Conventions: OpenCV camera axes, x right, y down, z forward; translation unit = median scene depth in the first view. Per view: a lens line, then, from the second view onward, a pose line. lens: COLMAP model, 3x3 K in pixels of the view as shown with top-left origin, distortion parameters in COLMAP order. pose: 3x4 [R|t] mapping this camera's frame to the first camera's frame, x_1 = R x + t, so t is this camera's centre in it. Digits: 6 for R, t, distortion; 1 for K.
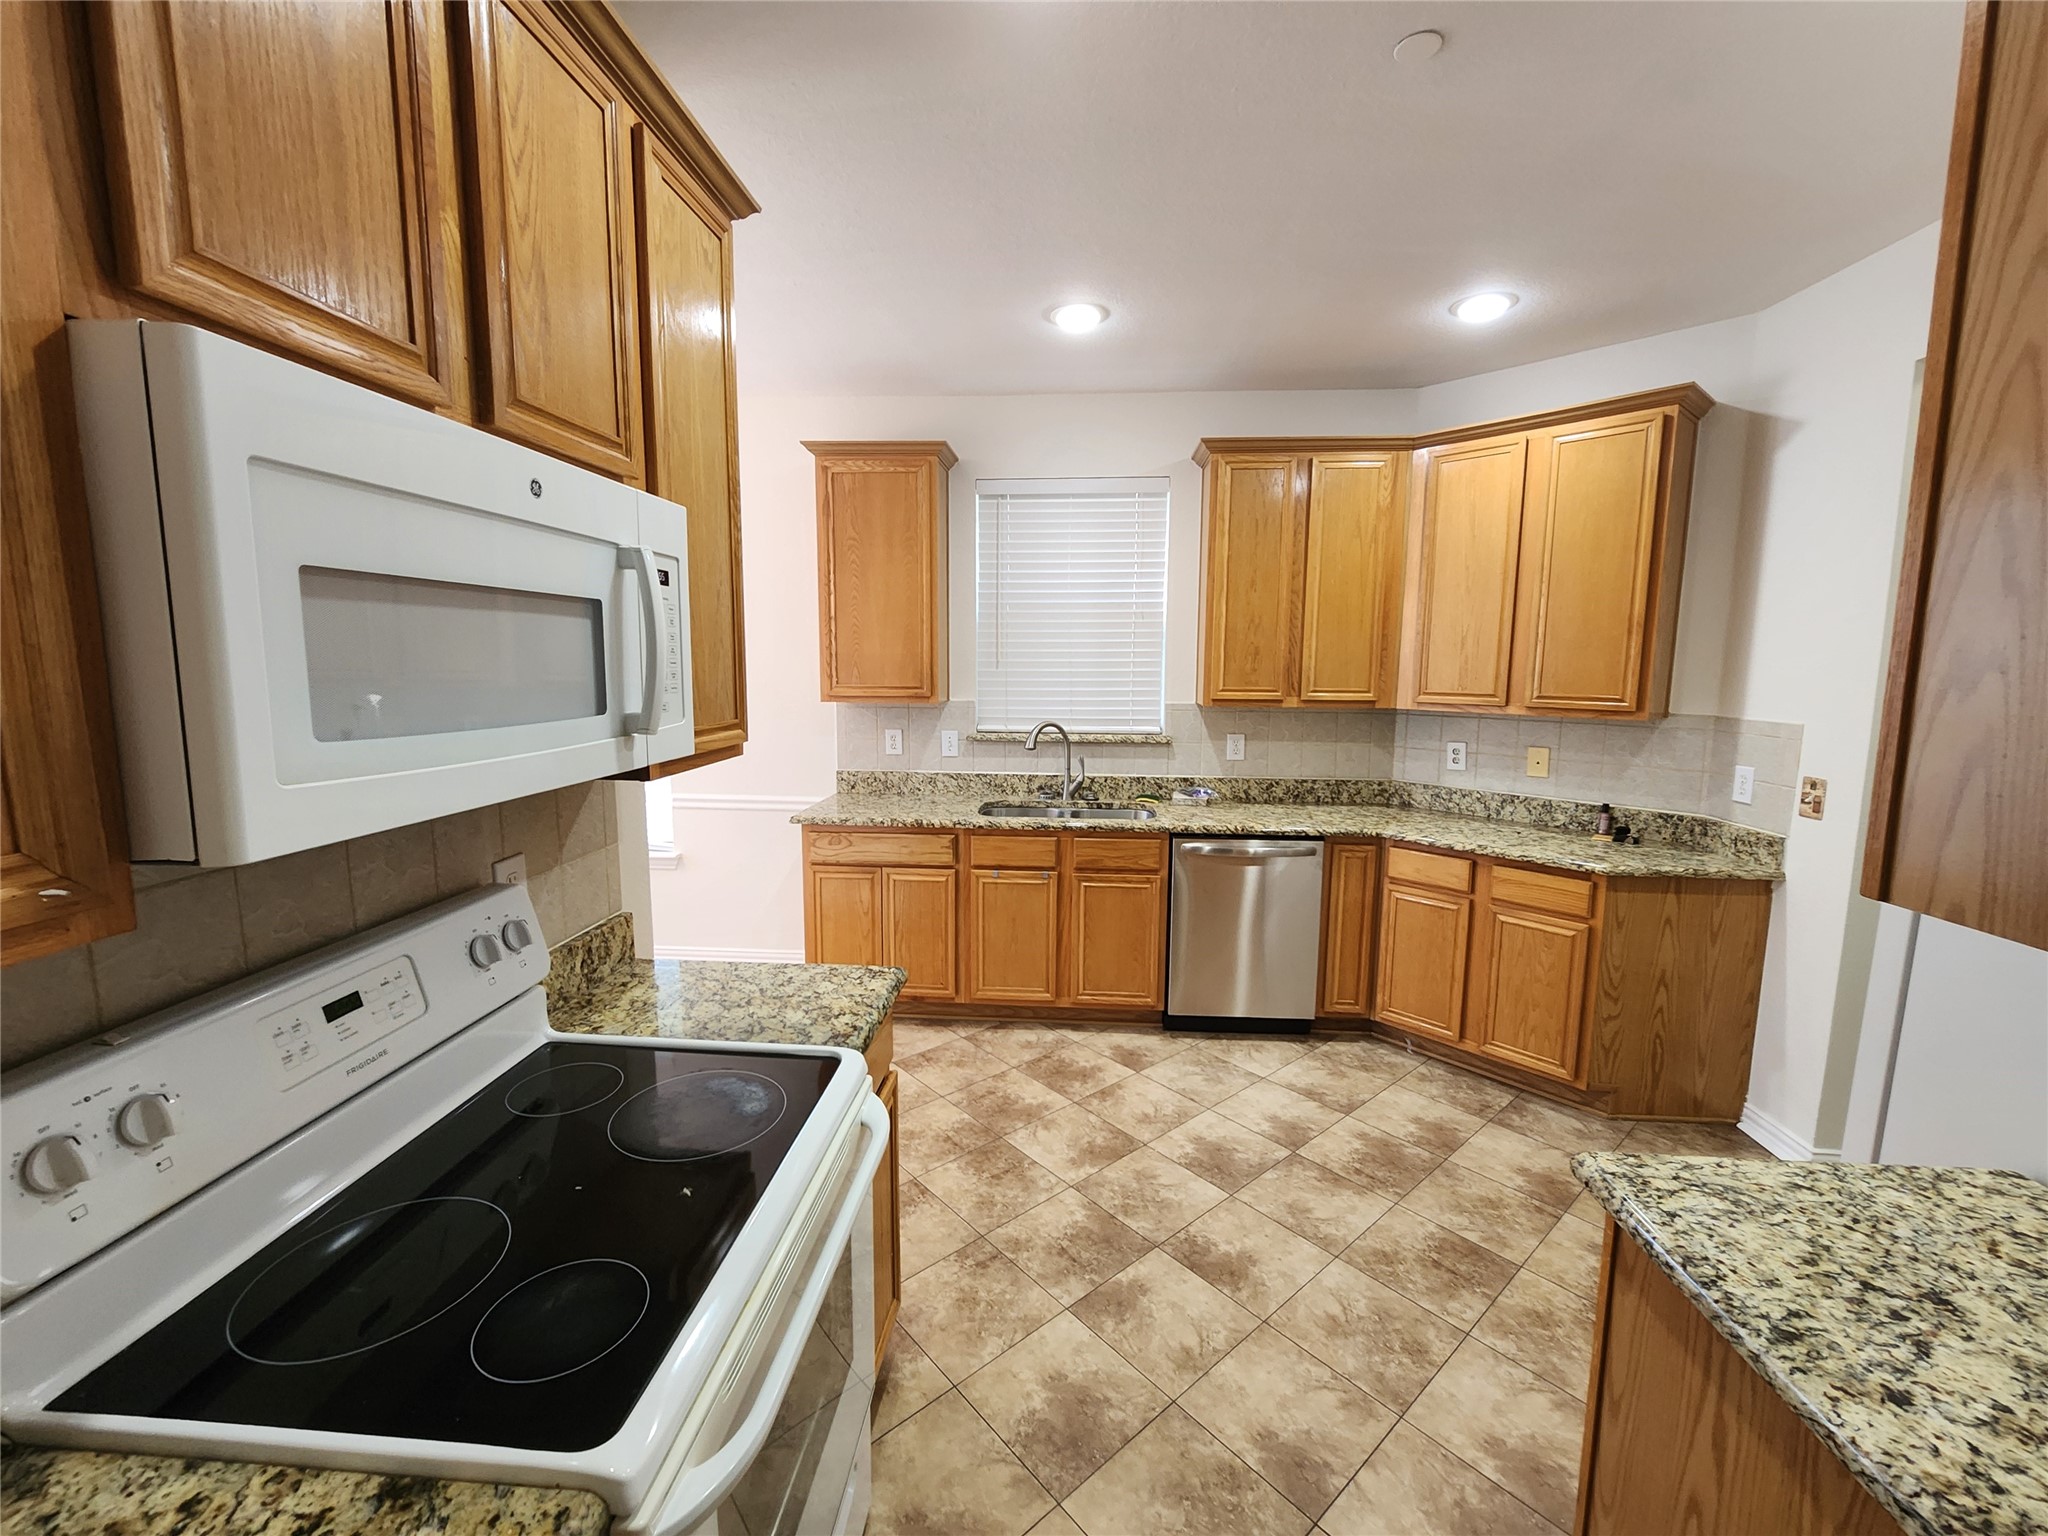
lens RADIAL K [[833.2, 0, 1030.9], [0, 833.2, 767.8], [0, 0, 1]] dist [-0.002042, -0.000281]
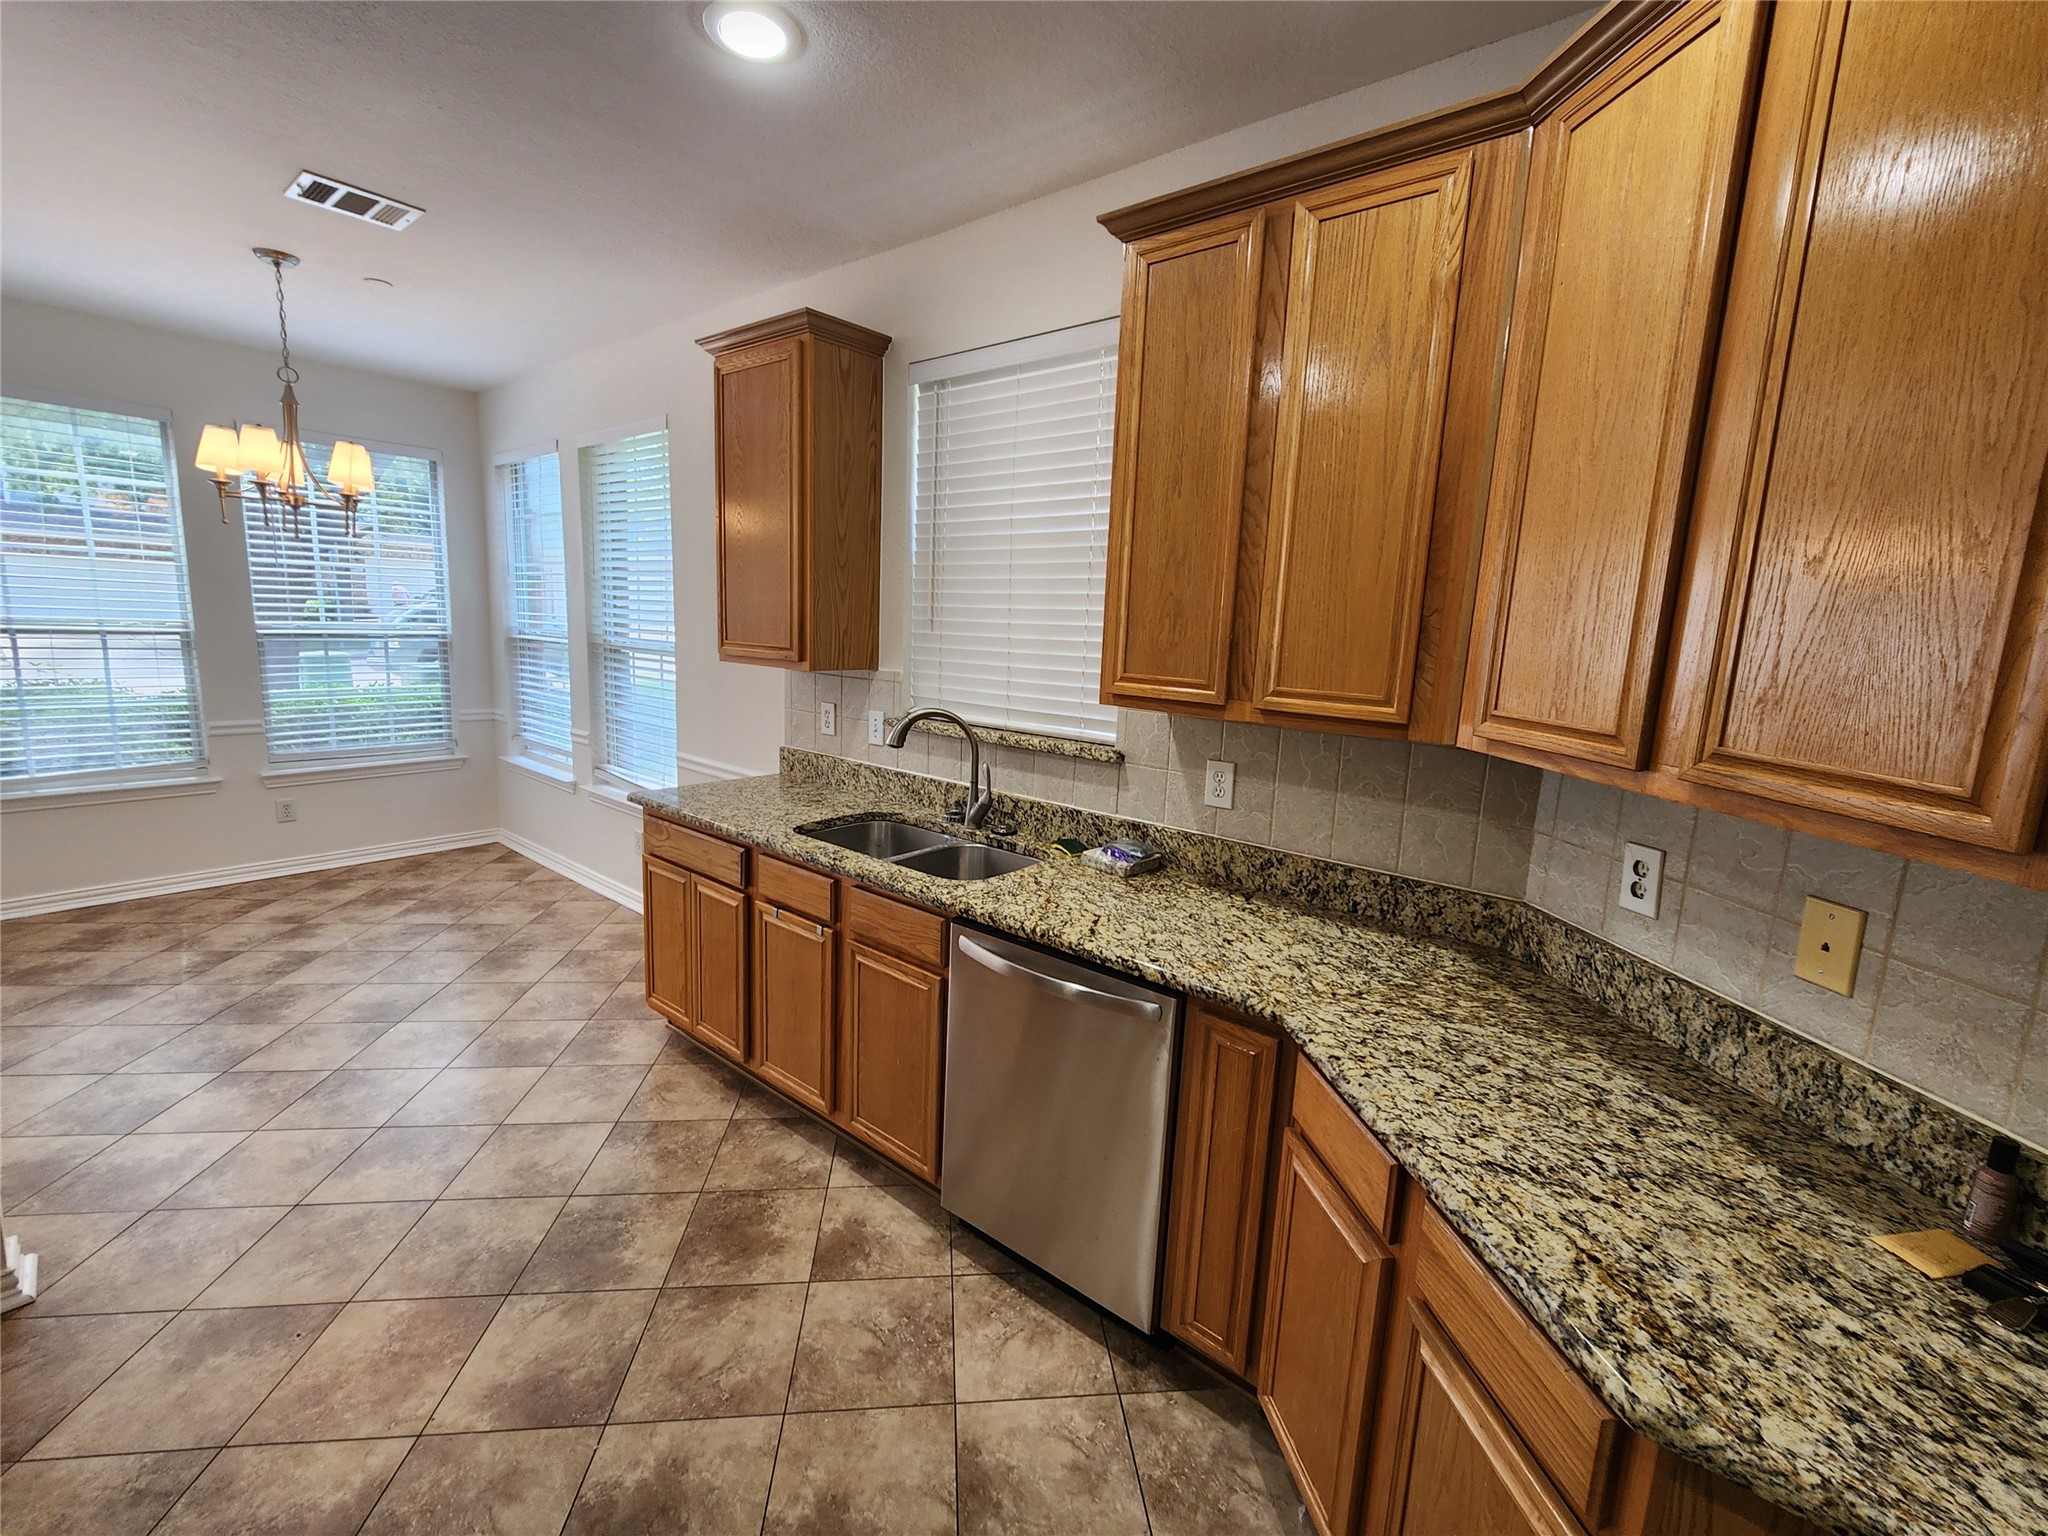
lens RADIAL K [[846.1, 0, 1034.7], [0, 846.1, 758.4], [0, 0, 1]] dist [-0.001596, -0.000536]
pose [[0.821894, 0.121346, -0.556566, 0.511920], [-0.113432, 0.992344, 0.048850, -0.062330], [0.558232, 0.022983, 0.829366, 0.509134]]
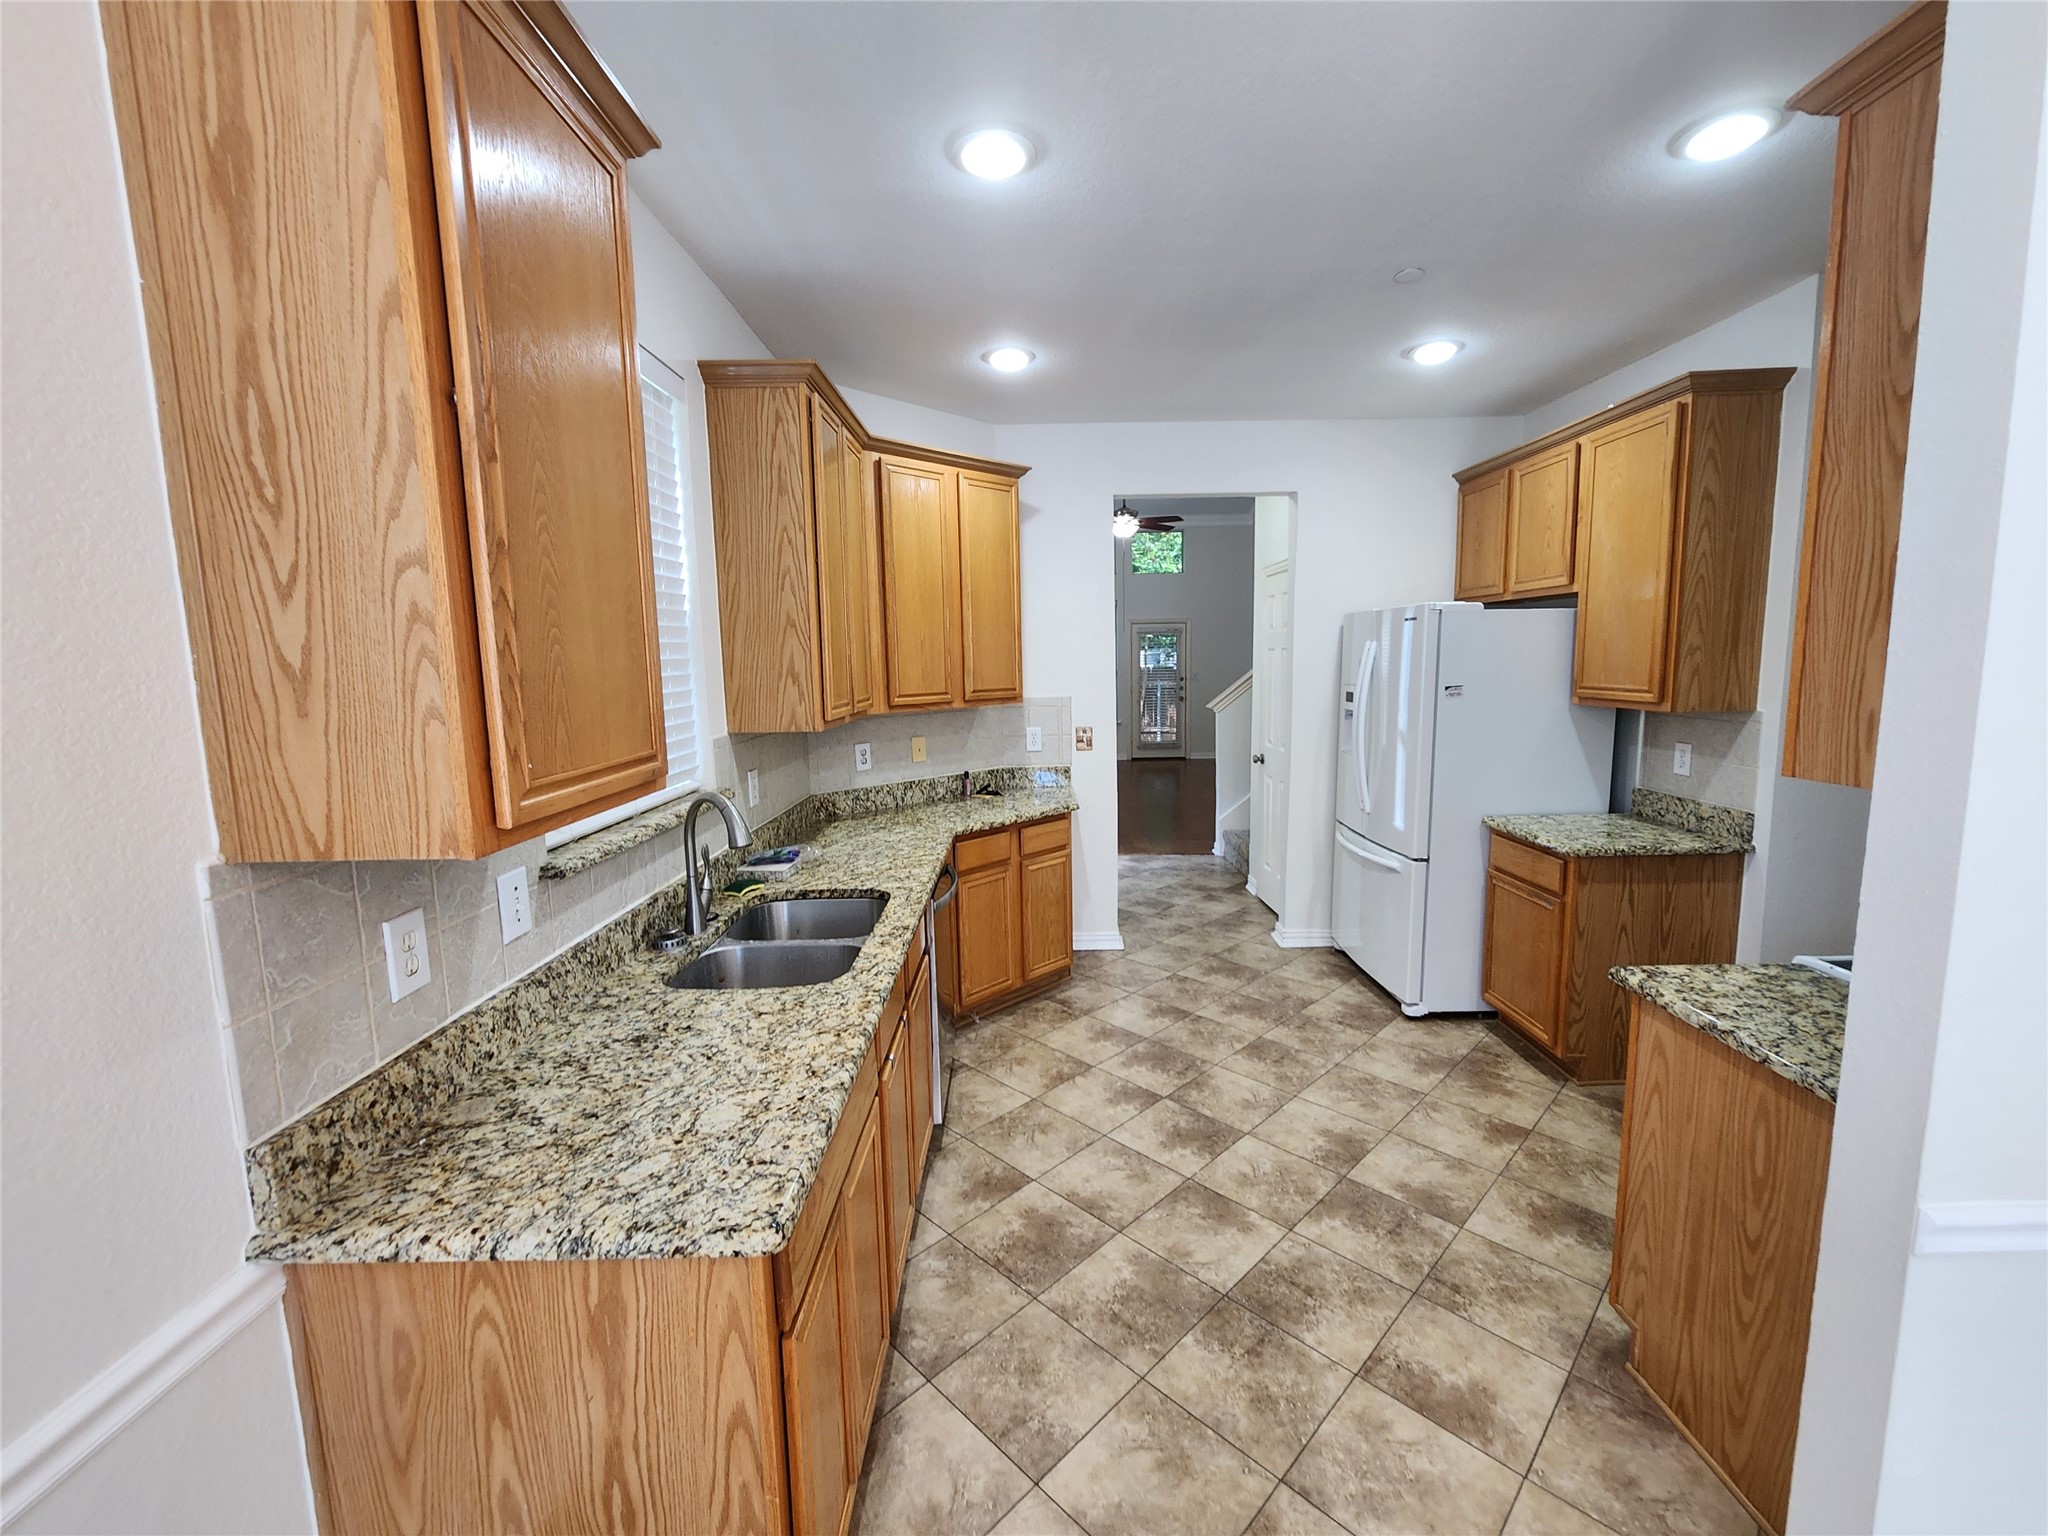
lens RADIAL K [[833.2, 0, 1030.9], [0, 833.2, 767.8], [0, 0, 1]] dist [-0.002042, -0.000281]
pose [[-0.067503, -0.136331, 0.988361, -0.548816], [0.150169, 0.977947, 0.145151, -0.124704], [-0.986353, 0.158219, -0.045542, 0.881711]]
